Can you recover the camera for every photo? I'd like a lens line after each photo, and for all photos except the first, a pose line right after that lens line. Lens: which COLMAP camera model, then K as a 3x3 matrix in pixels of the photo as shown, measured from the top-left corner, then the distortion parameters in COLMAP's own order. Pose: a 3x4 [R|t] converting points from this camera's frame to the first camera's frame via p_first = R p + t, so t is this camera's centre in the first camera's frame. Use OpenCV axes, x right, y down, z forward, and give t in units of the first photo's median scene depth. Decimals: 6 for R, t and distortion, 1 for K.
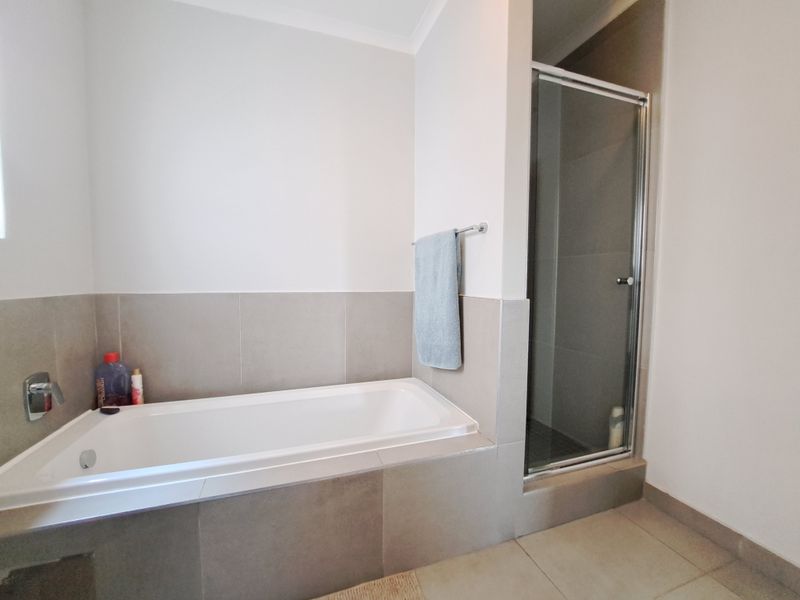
lens RADIAL K [[322.9, 0, 399.0], [0, 322.9, 295.1], [0, 0, 1]] dist [-0.018787, -0.000251]
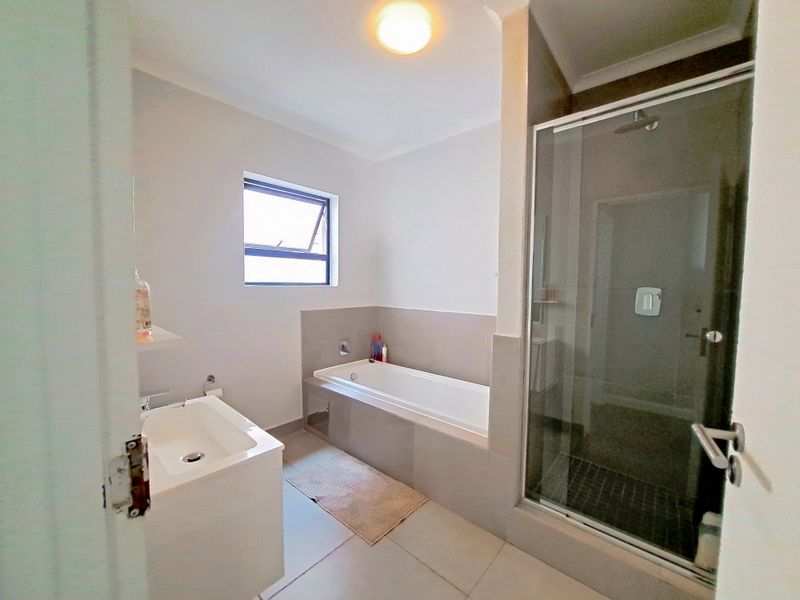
lens RADIAL K [[322.9, 0, 398.1], [0, 322.9, 304.3], [0, 0, 1]] dist [-0.018787, -0.000251]
pose [[0.479808, 0.041655, -0.876384, 1.012432], [-0.056337, 0.998274, 0.016605, -0.061173], [0.875563, 0.041406, 0.481326, 0.087714]]
